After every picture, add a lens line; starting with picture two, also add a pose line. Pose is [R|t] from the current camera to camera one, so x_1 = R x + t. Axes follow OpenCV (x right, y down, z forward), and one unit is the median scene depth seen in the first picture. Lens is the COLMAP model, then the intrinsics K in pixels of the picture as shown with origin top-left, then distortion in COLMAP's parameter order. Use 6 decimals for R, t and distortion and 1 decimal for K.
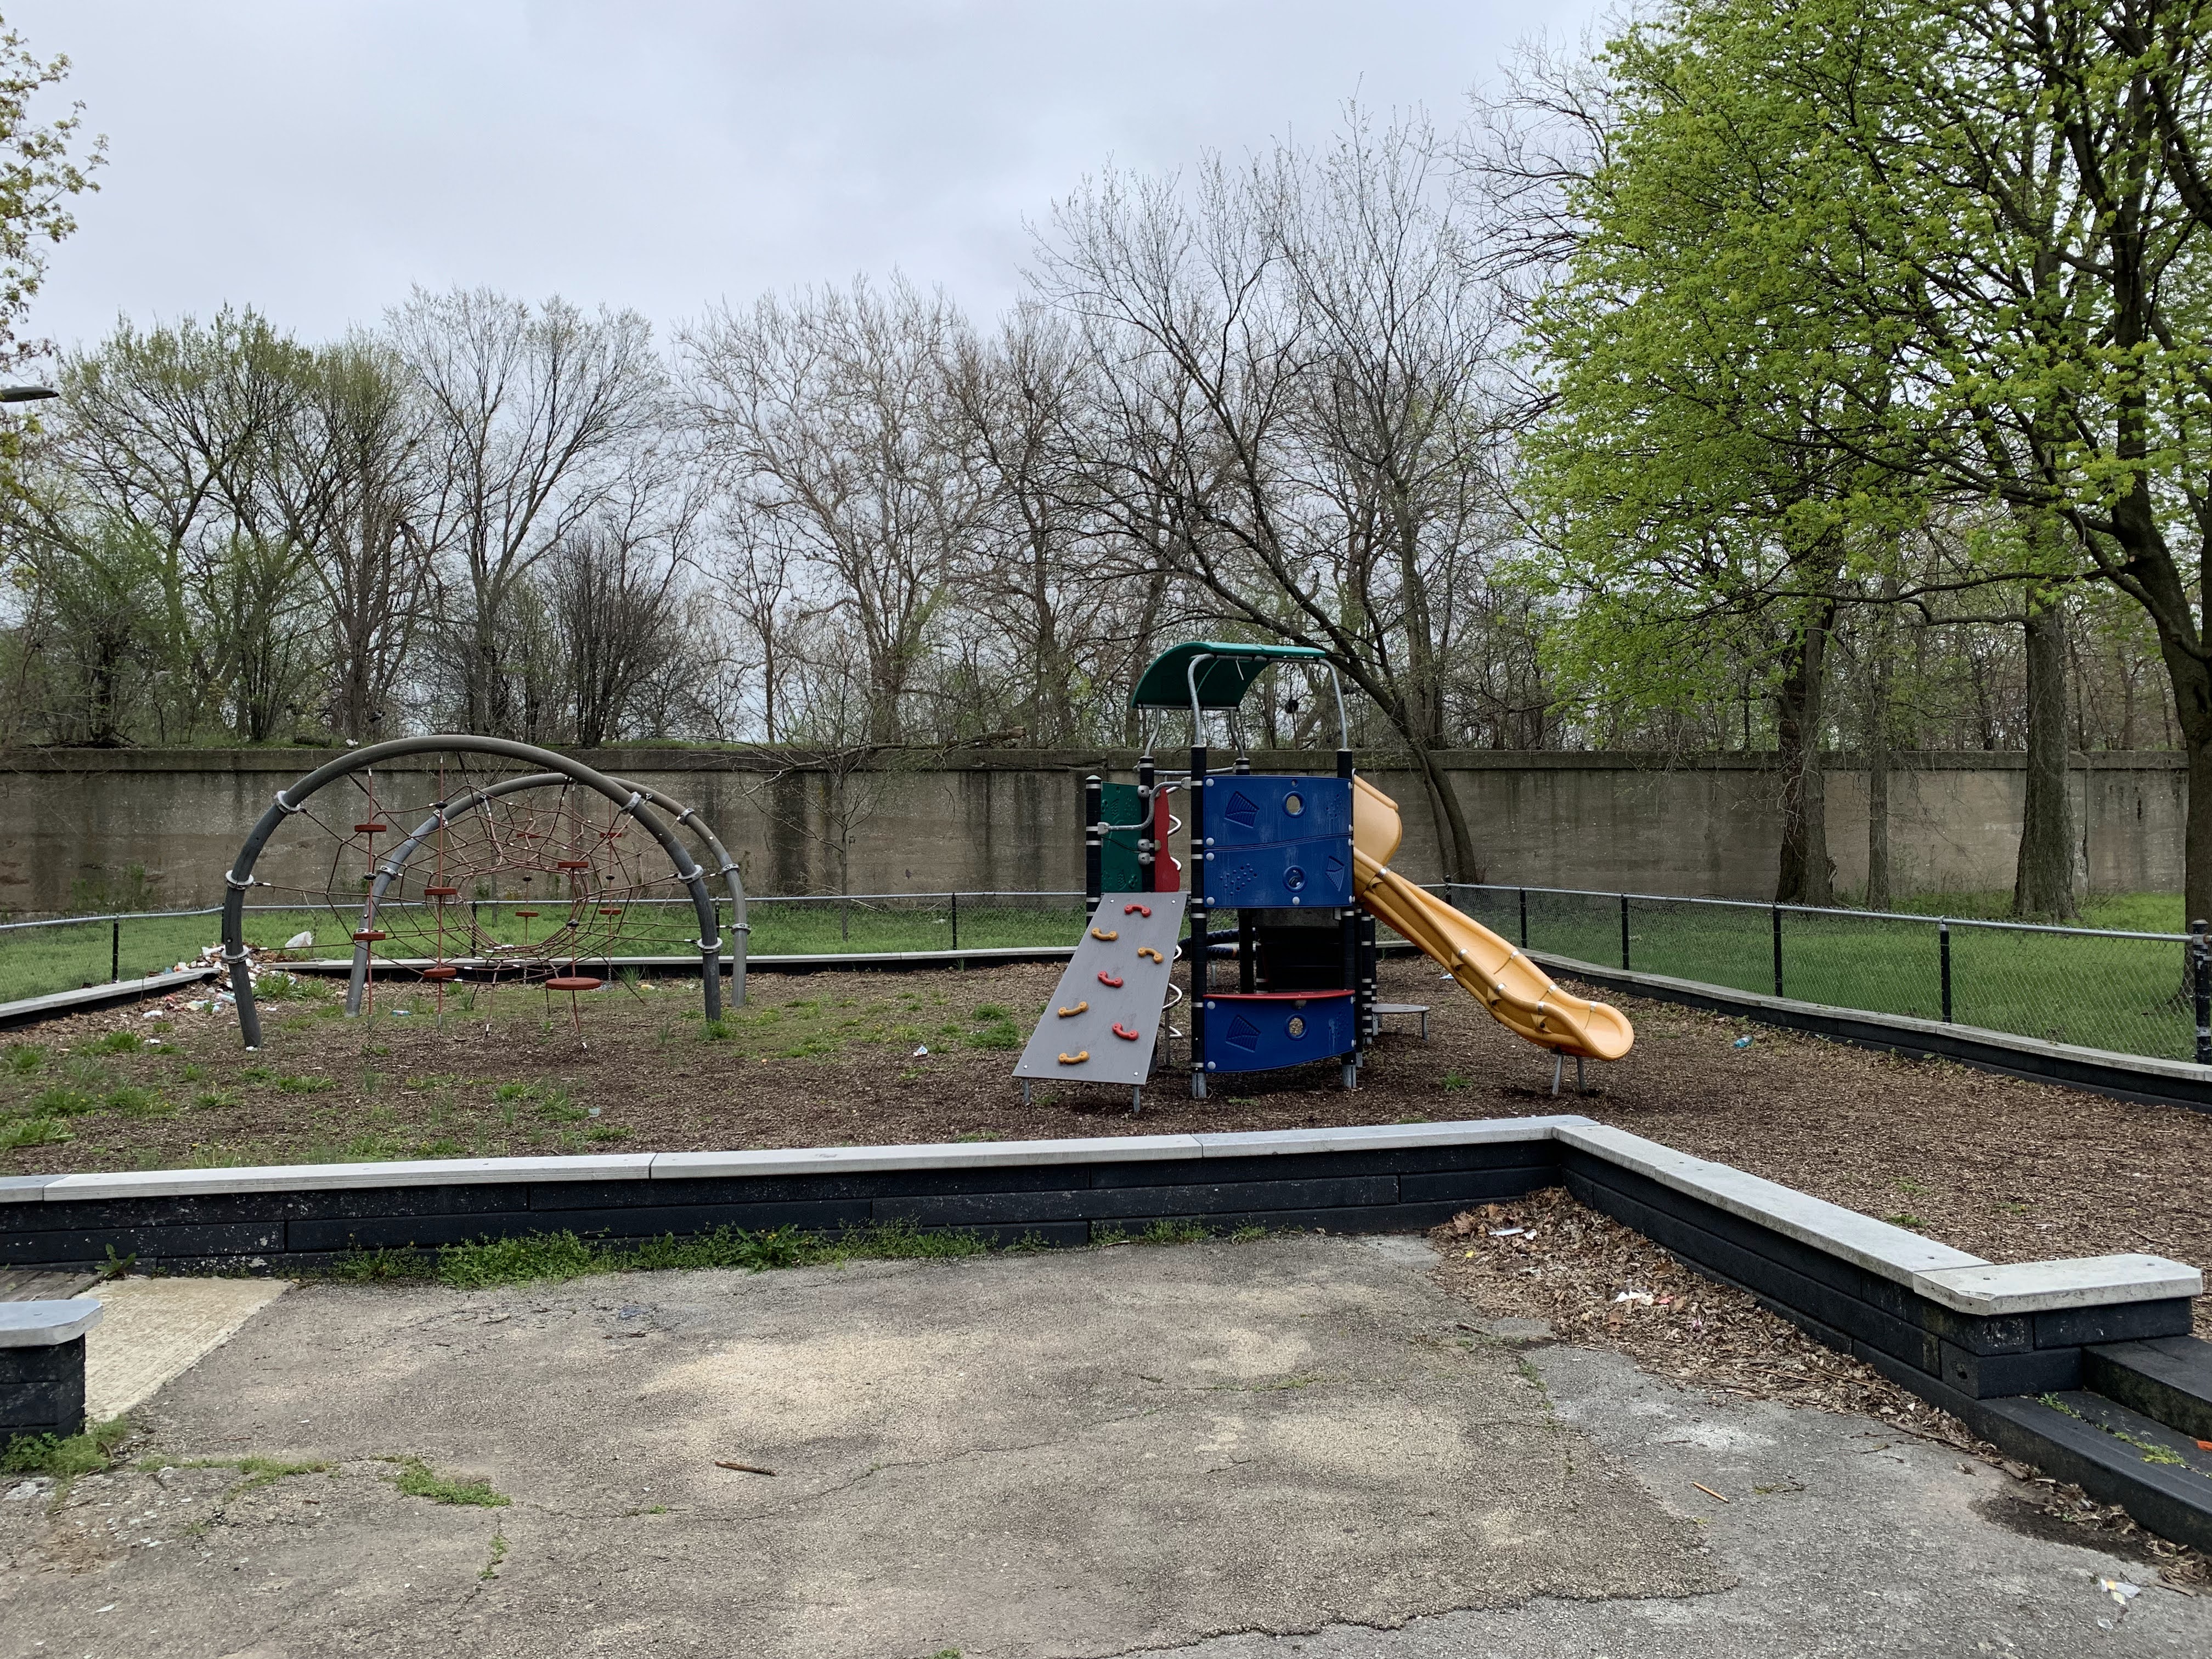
lens RADIAL K [[1688.9, 0, 1105.4], [0, 1688.9, 816.2], [0, 0, 1]] dist [0.006641, 0.009884]
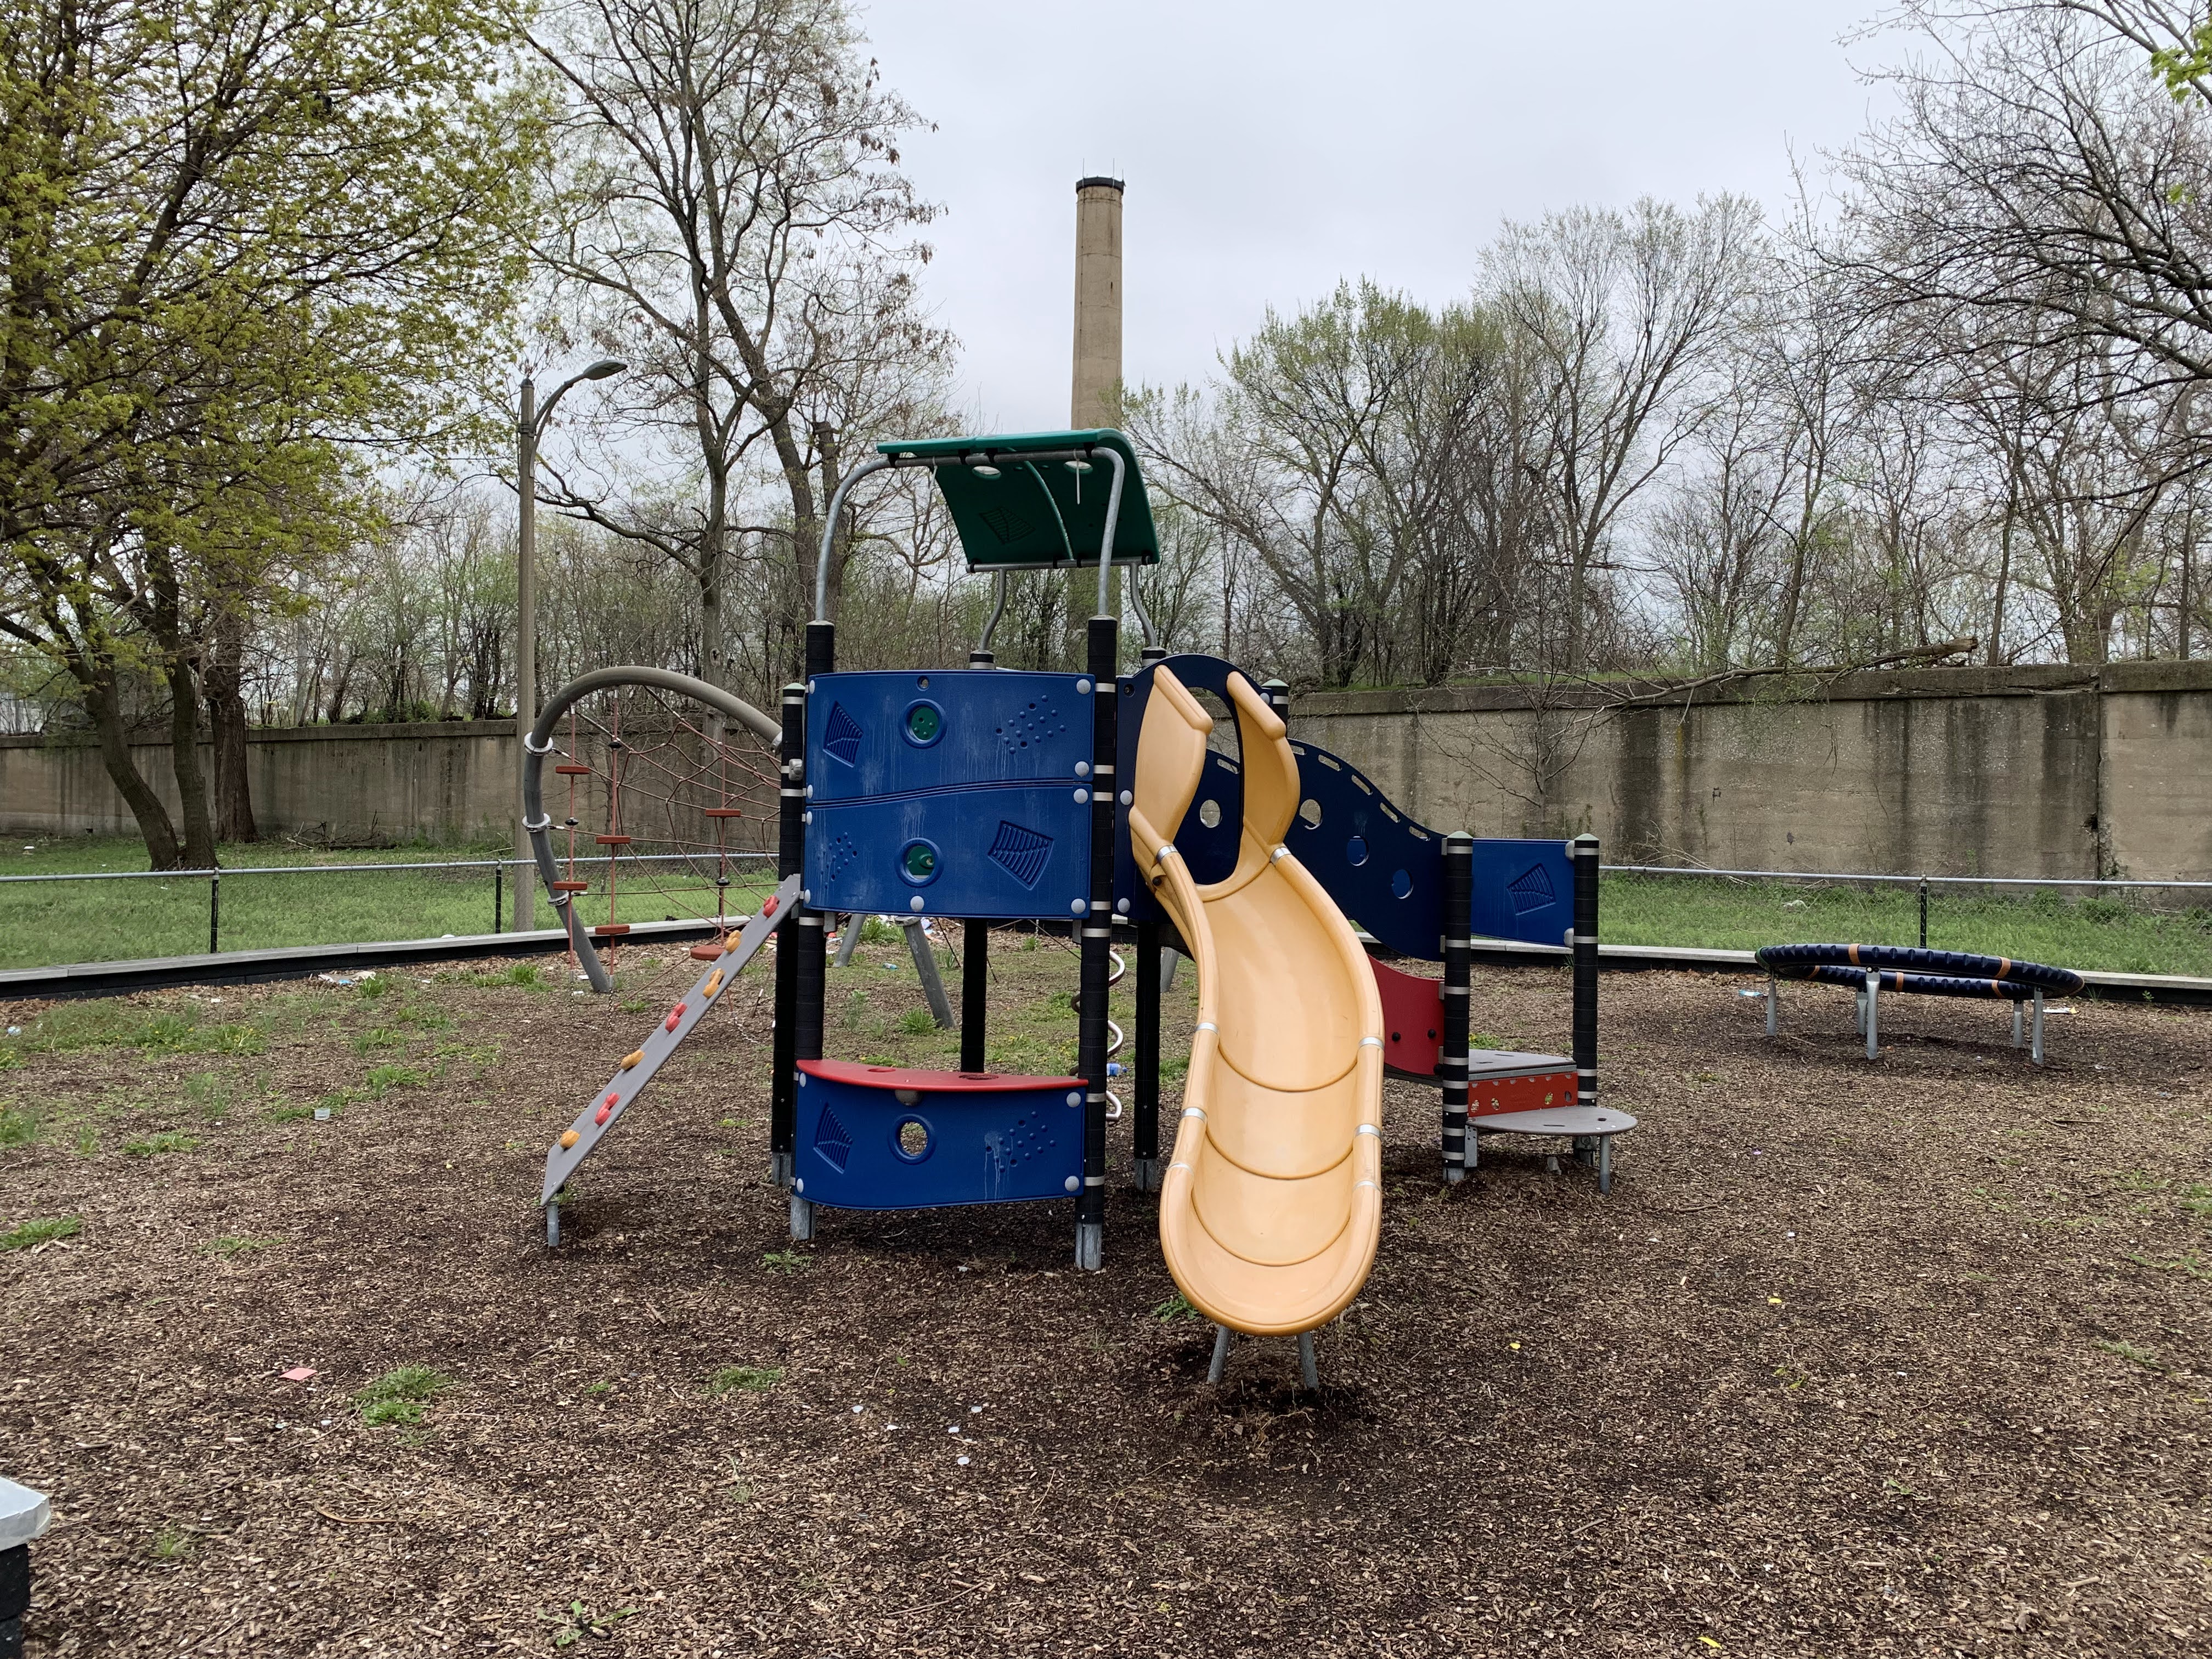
lens RADIAL K [[1688.9, 0, 1105.4], [0, 1688.9, 816.2], [0, 0, 1]] dist [0.006641, 0.009884]
pose [[0.718458, 0.018214, -0.695332, 0.190593], [0.001678, 0.999609, 0.027919, 0.002318], [0.695568, -0.021225, 0.718146, 0.235177]]
